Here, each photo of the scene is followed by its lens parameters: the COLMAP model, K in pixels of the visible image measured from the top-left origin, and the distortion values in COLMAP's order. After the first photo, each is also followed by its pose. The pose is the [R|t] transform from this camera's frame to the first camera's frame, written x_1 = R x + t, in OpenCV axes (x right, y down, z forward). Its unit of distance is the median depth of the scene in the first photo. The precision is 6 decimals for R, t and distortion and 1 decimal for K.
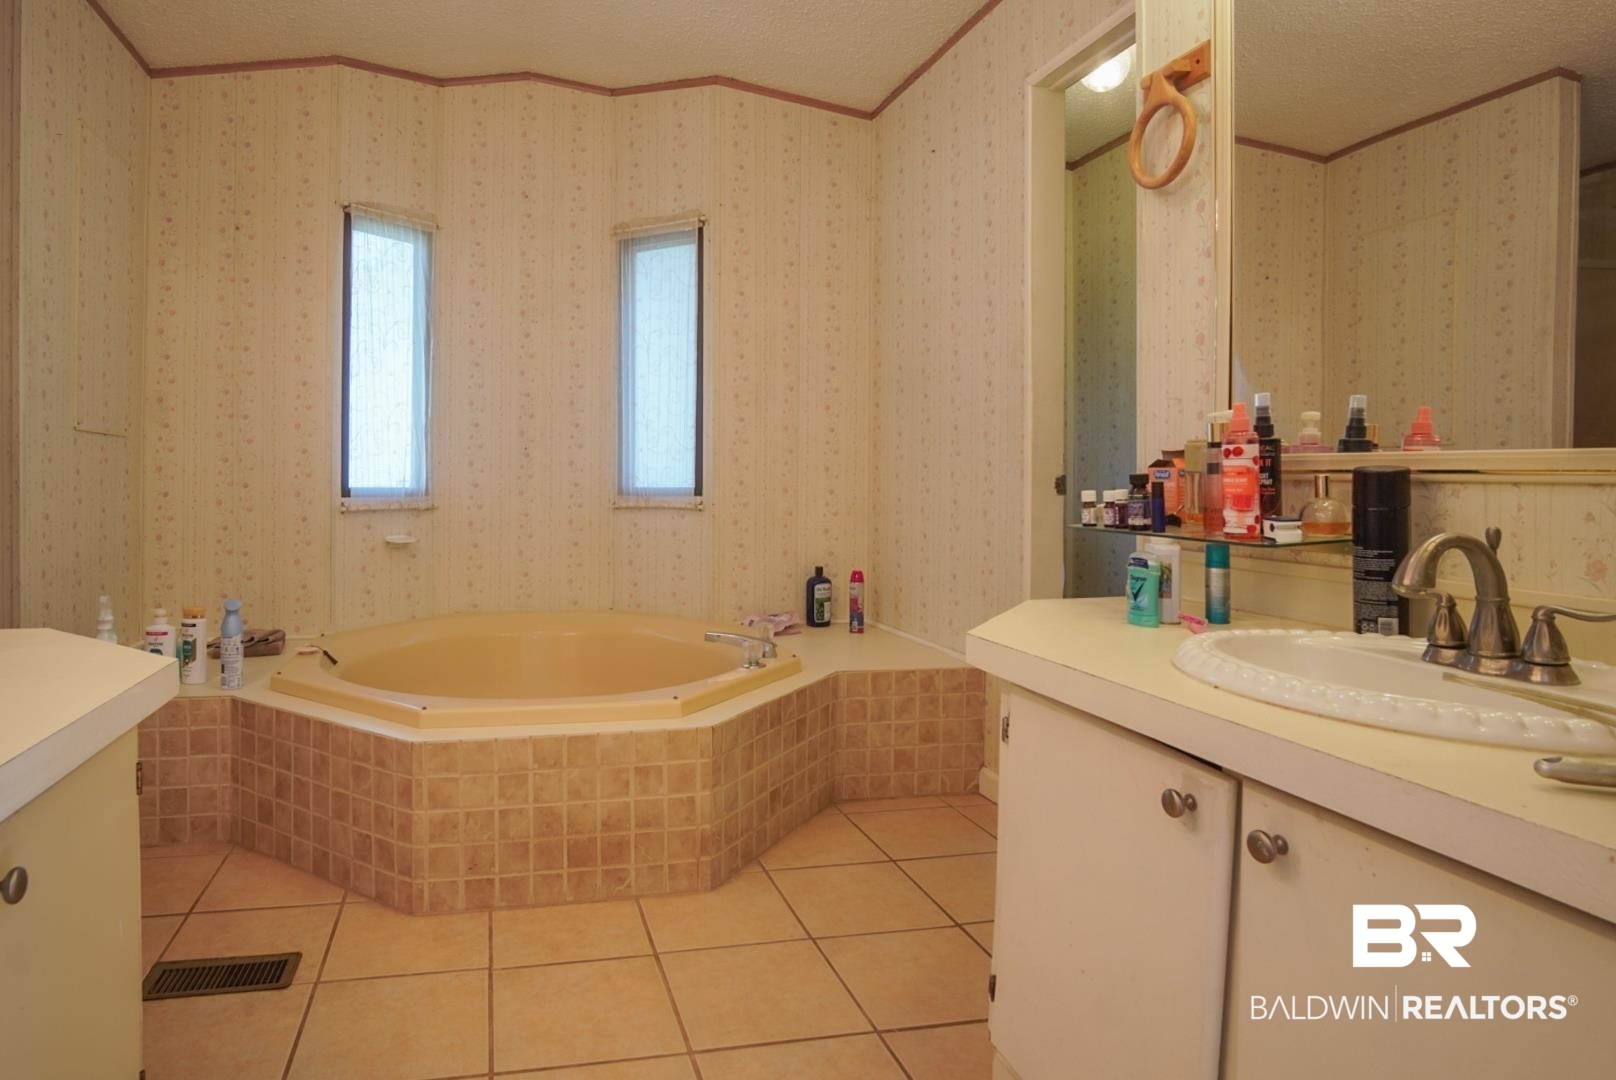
lens RADIAL K [[991.4, 0, 630.7], [0, 991.4, 457.9], [0, 0, 1]] dist [-0.034537, 0.002348]
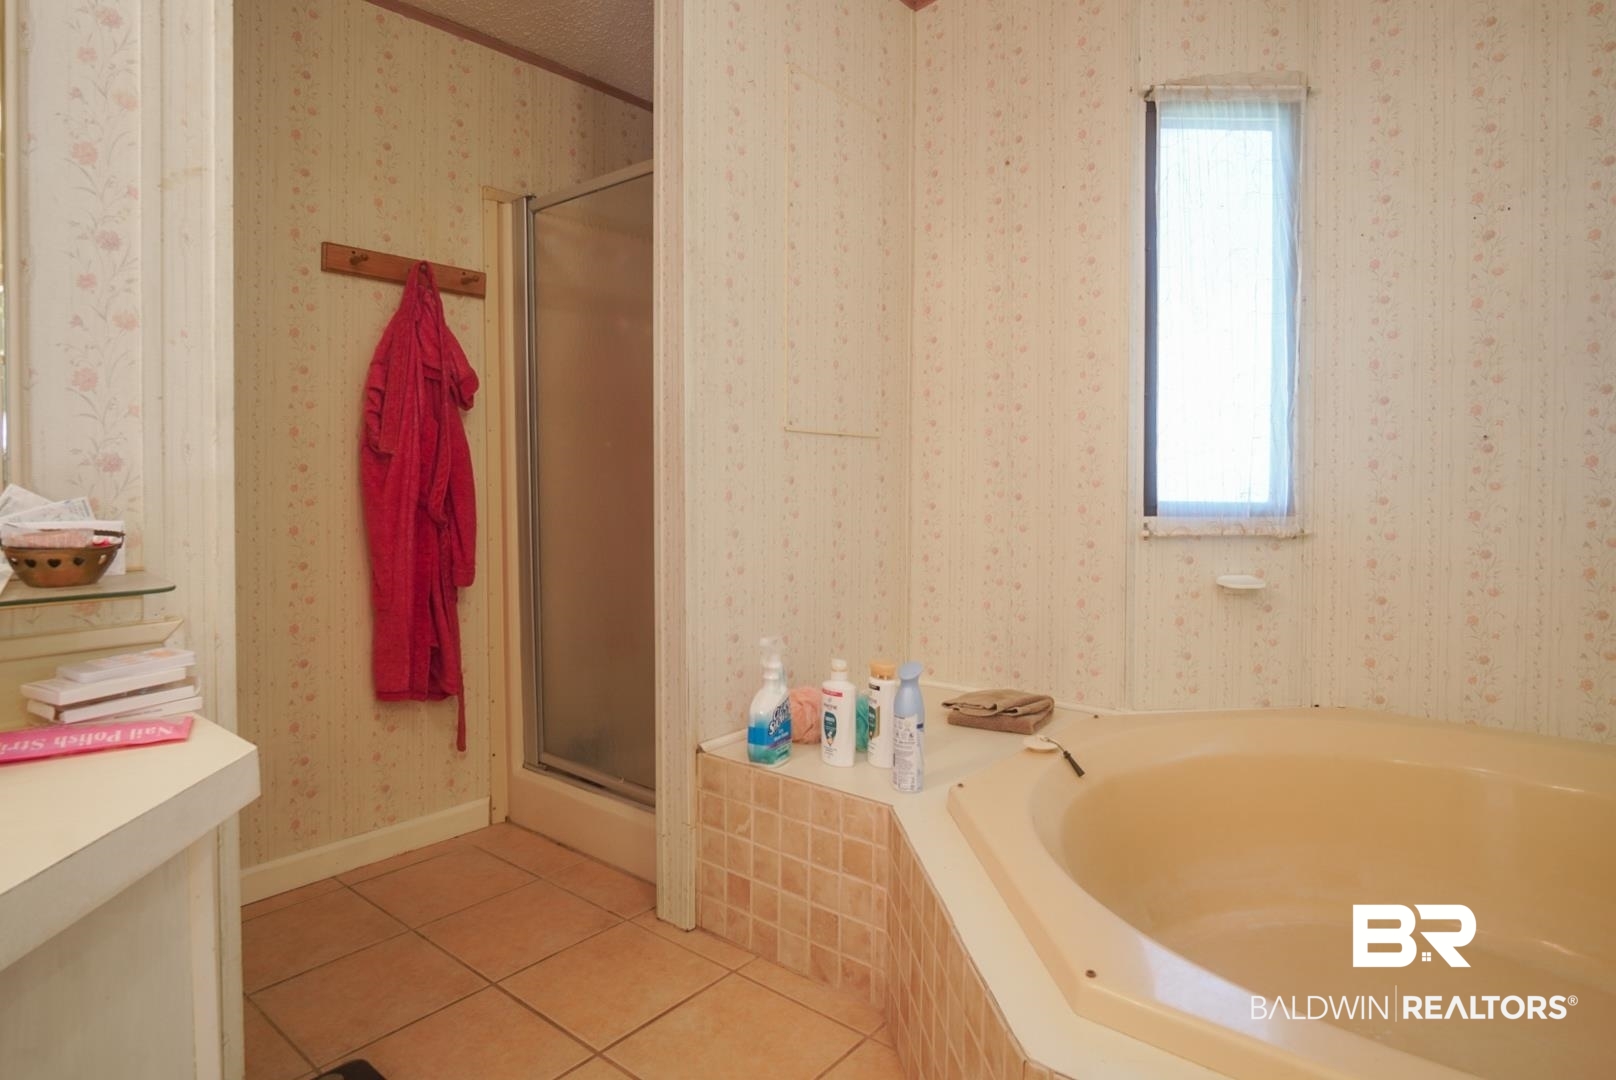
lens RADIAL K [[880.8, 0, 791.1], [0, 880.8, 485.2], [0, 0, 1]] dist [-0.028258, 0.002559]
pose [[0.652080, 0.005700, -0.758129, 0.011182], [0.013786, 0.999717, 0.019374, 0.003056], [0.758025, -0.023085, 0.651817, 0.421086]]
